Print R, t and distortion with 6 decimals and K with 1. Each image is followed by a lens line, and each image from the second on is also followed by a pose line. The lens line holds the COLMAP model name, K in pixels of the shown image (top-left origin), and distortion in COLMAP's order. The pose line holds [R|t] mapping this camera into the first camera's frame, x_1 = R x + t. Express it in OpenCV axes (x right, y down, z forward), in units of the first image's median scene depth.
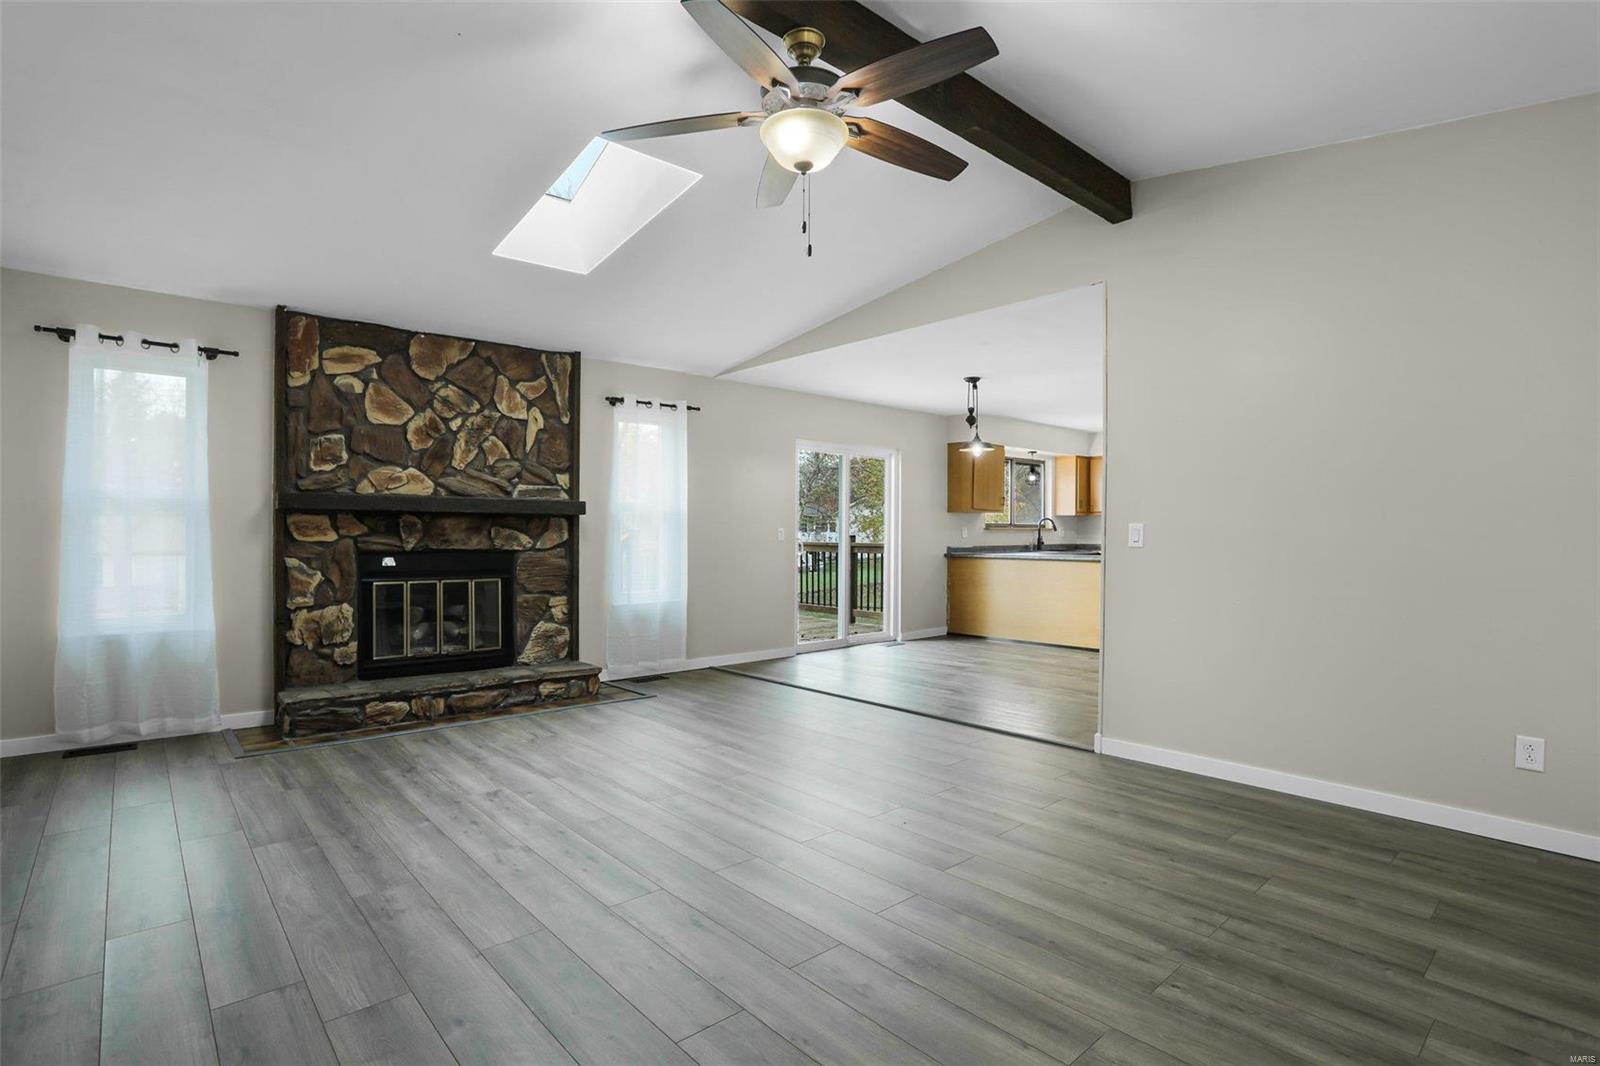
lens RADIAL K [[781.7, 0, 790.5], [0, 781.7, 537.3], [0, 0, 1]] dist [-0.067686, 0.024469]
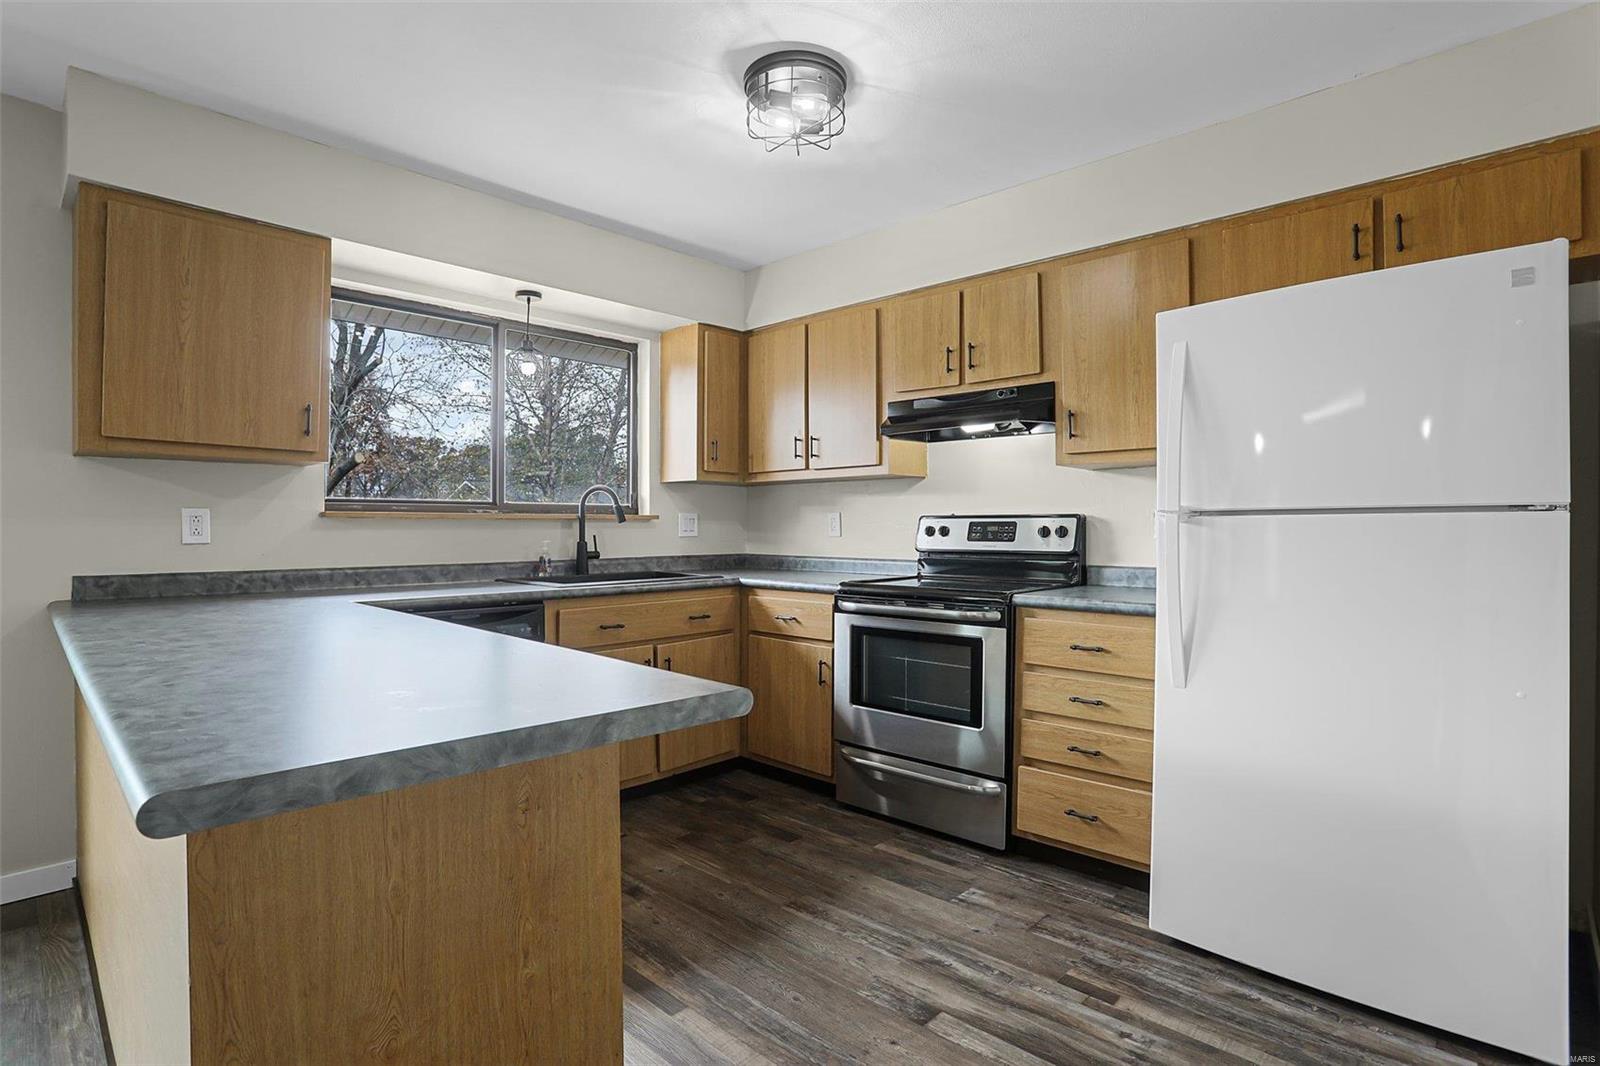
lens RADIAL K [[781.7, 0, 795.3], [0, 781.7, 540.8], [0, 0, 1]] dist [-0.067686, 0.024469]
pose [[0.995847, -0.002289, 0.091011, 0.761896], [0.001444, 0.999955, 0.009342, -0.005748], [-0.091028, -0.009172, 0.995806, 1.237779]]
